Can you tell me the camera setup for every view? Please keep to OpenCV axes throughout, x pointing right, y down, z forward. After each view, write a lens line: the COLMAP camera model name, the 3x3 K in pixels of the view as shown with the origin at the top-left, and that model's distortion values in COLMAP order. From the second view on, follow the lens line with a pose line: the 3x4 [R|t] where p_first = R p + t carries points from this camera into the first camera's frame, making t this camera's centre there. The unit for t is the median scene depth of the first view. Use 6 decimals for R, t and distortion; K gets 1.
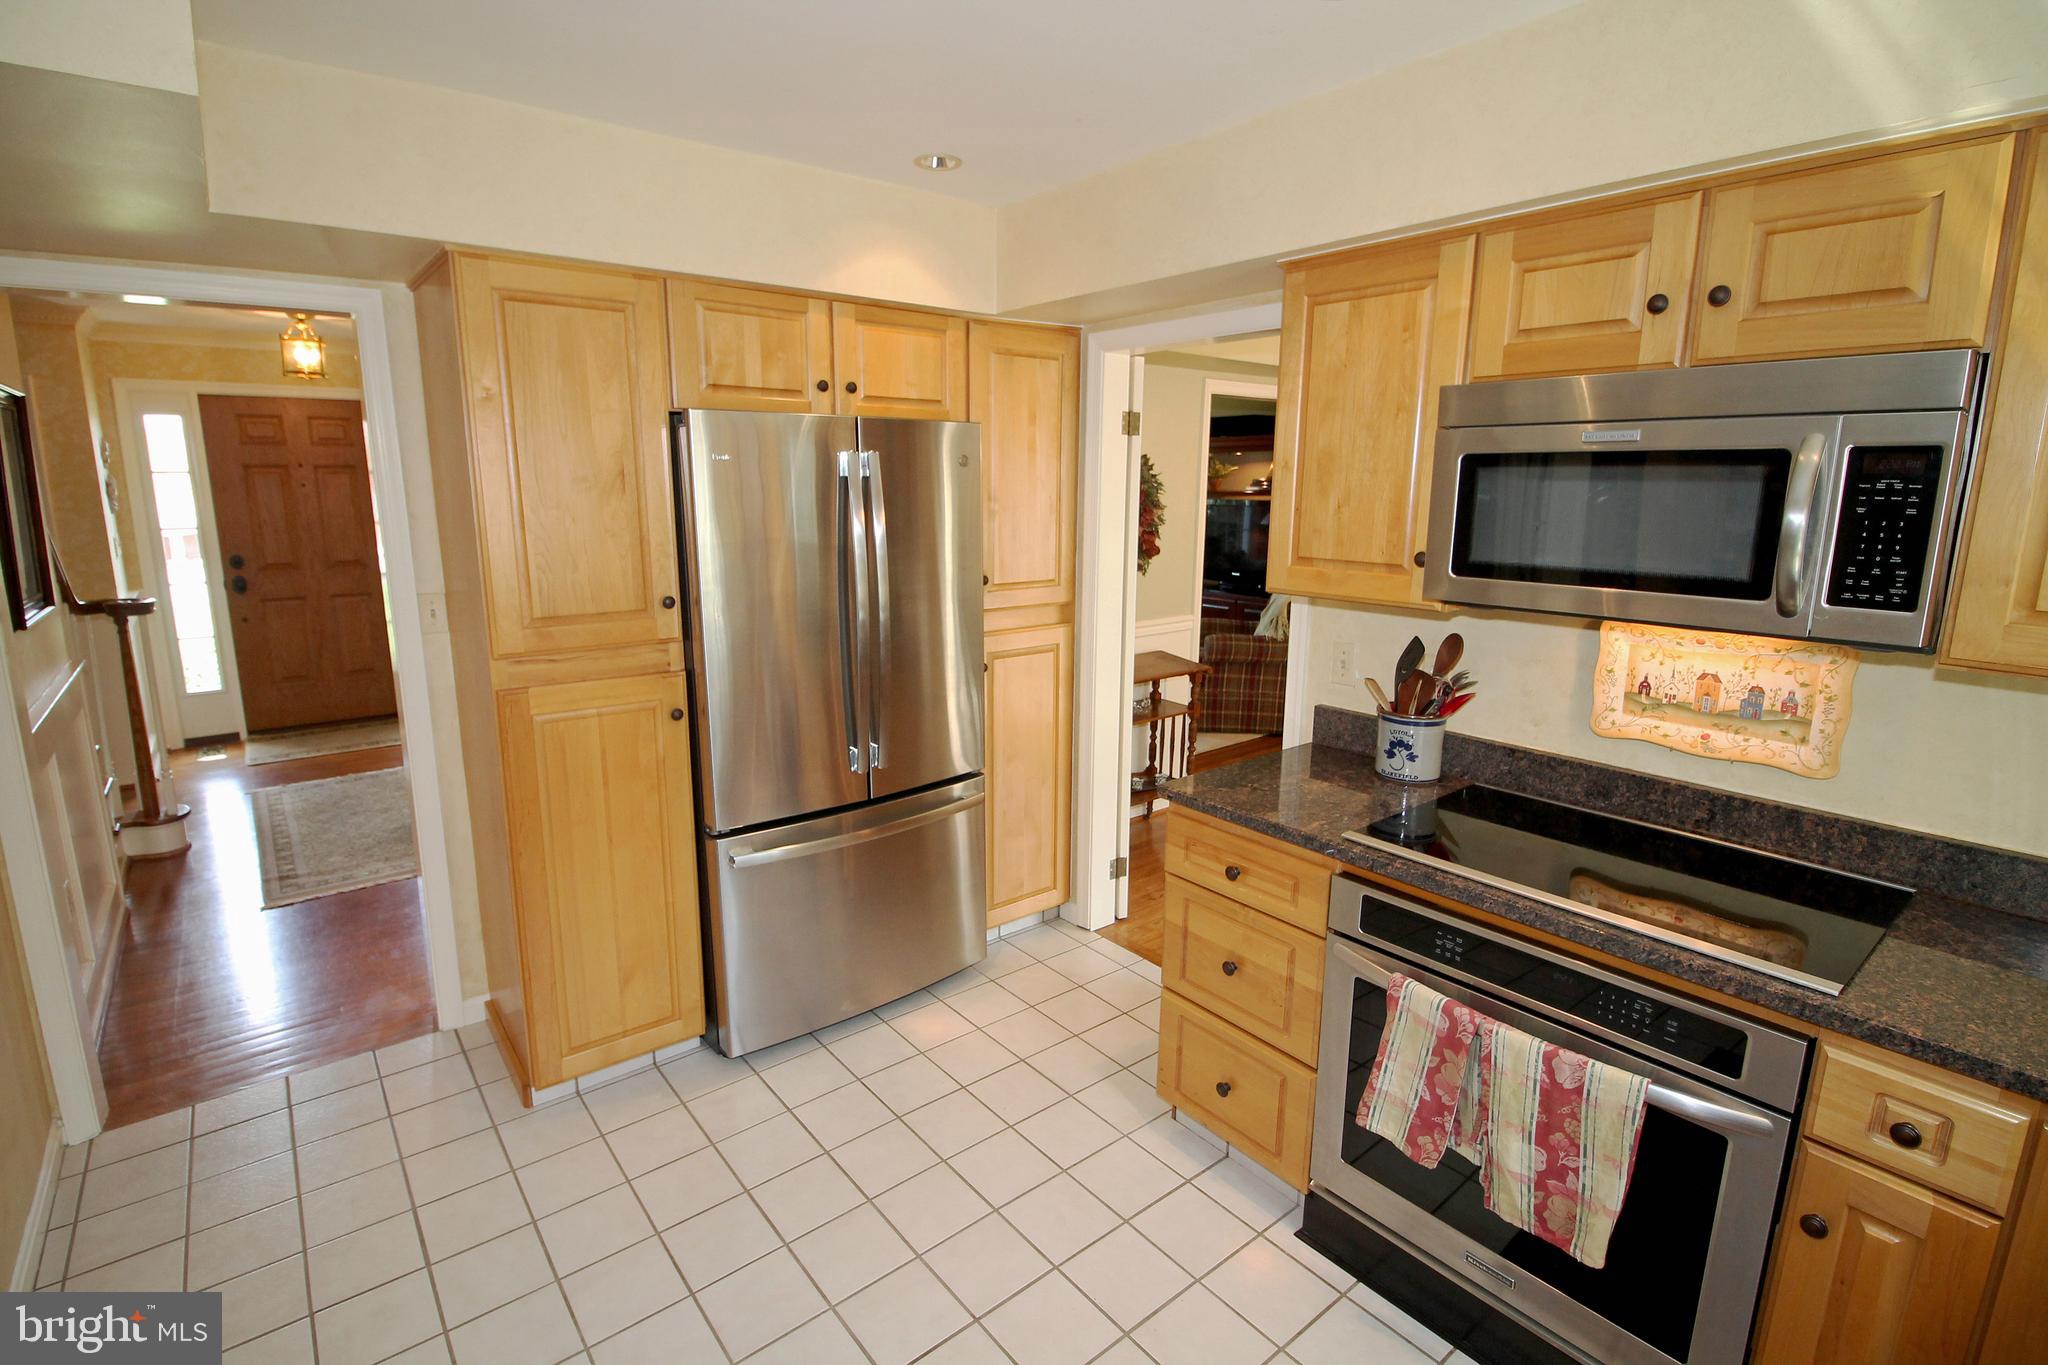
lens RADIAL K [[981.3, 0, 1017.9], [0, 981.3, 665.9], [0, 0, 1]] dist [0.004512, -0.014920]
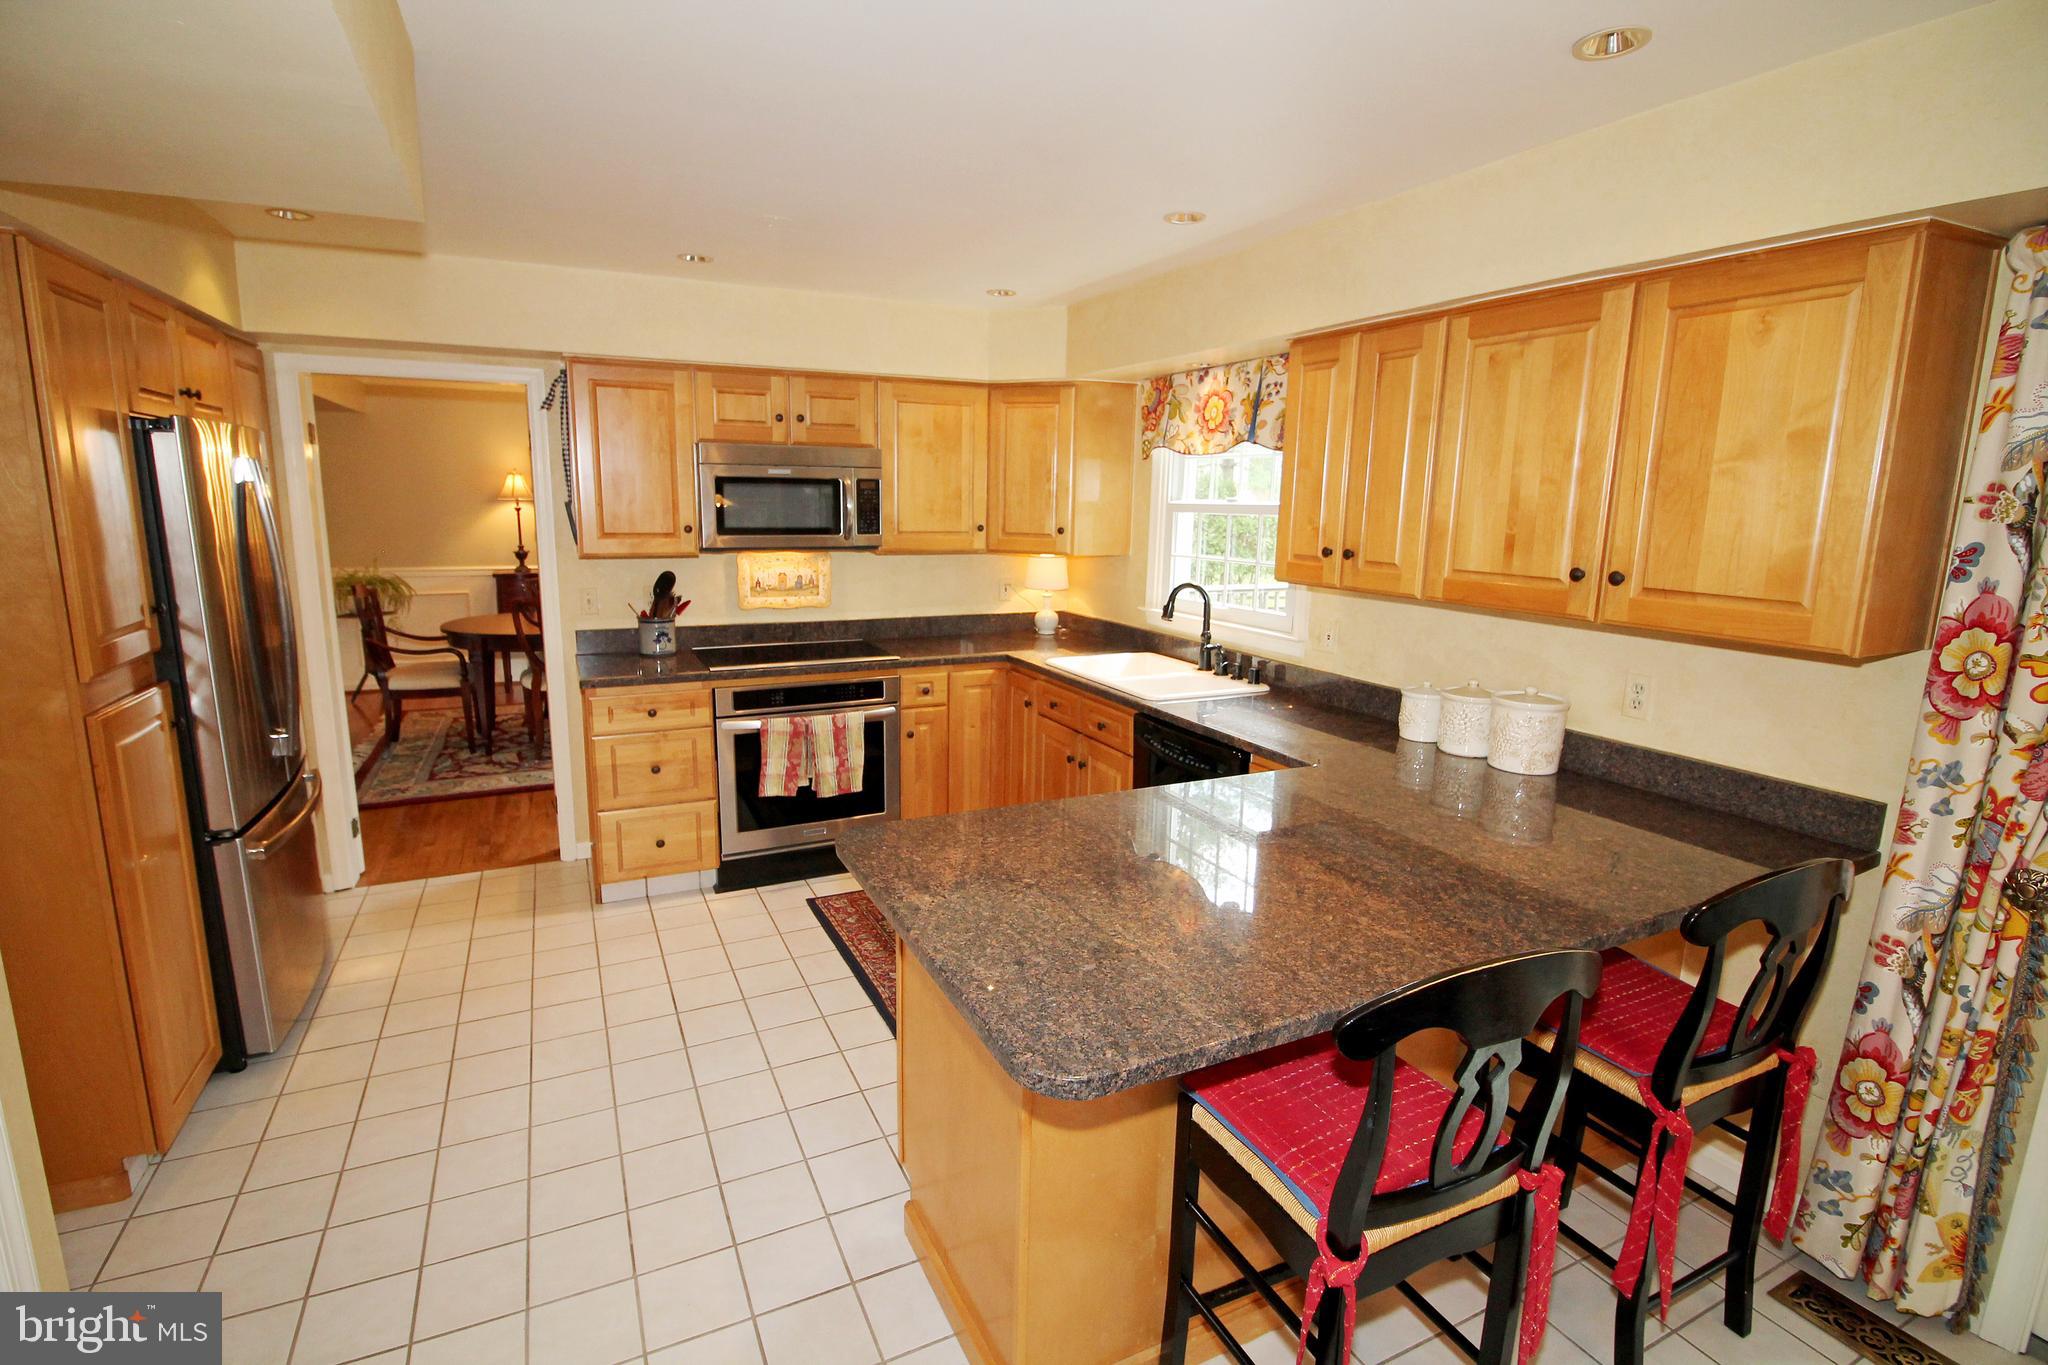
lens RADIAL K [[956.7, 0, 1020.6], [0, 956.7, 675.7], [0, 0, 1]] dist [0.002326, -0.014713]
pose [[0.211891, -0.181155, 0.960357, -1.371793], [0.170119, 0.974504, 0.146289, 0.009582], [-0.962373, 0.132378, 0.237306, -0.050626]]
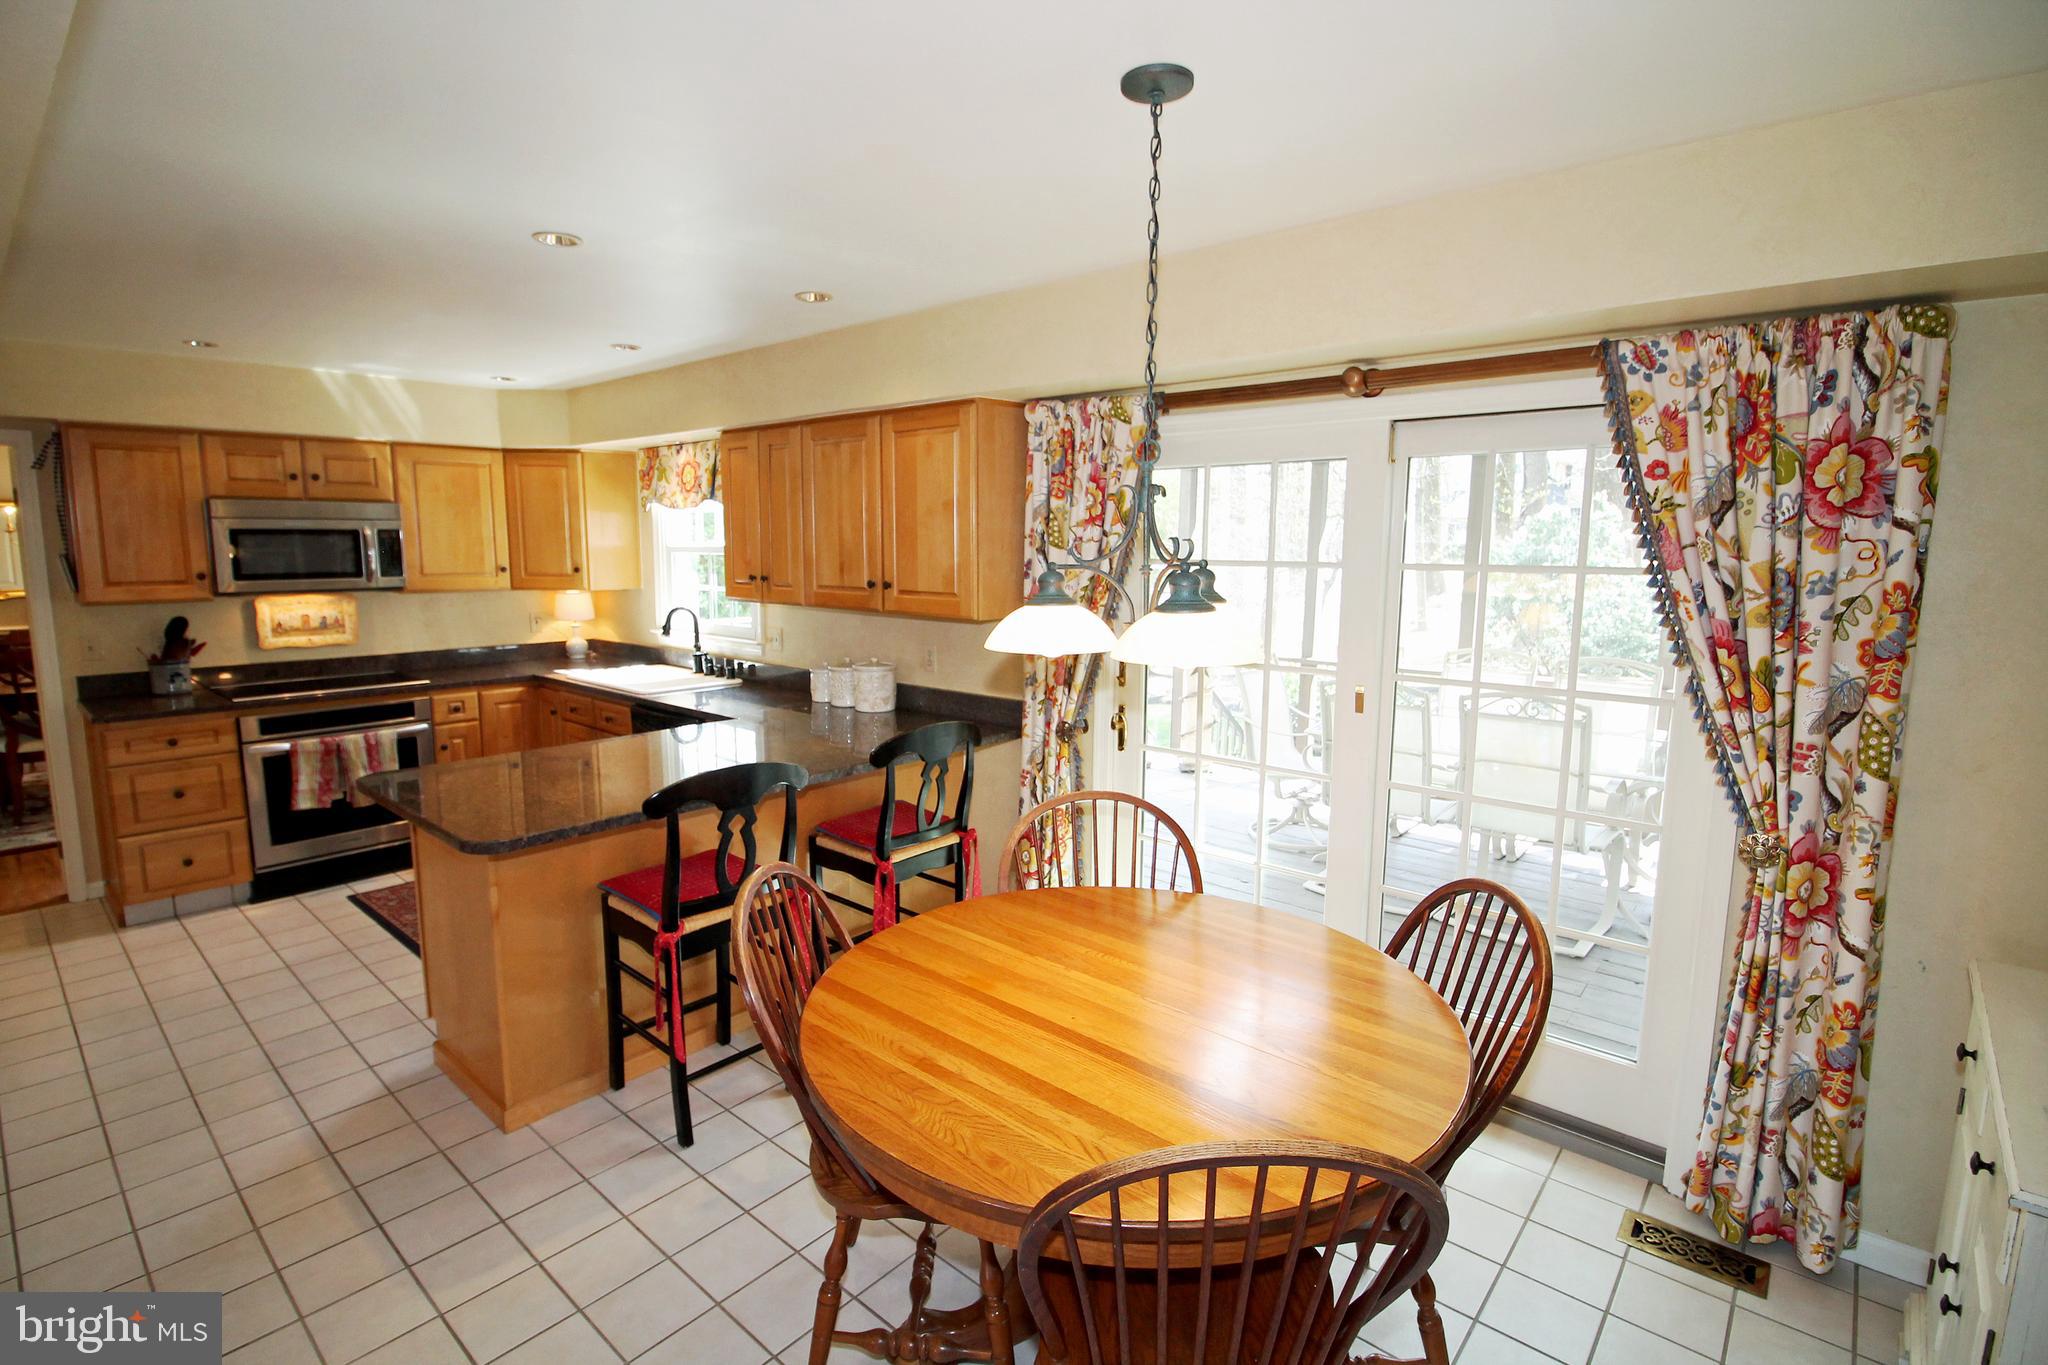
lens RADIAL K [[971.6, 0, 1002.2], [0, 971.6, 676.3], [0, 0, 1]] dist [0.025571, -0.024300]
pose [[-0.163255, -0.139792, 0.976630, -2.069092], [0.185510, 0.967904, 0.169553, 0.067176], [-0.968986, 0.208855, -0.132082, -0.387777]]
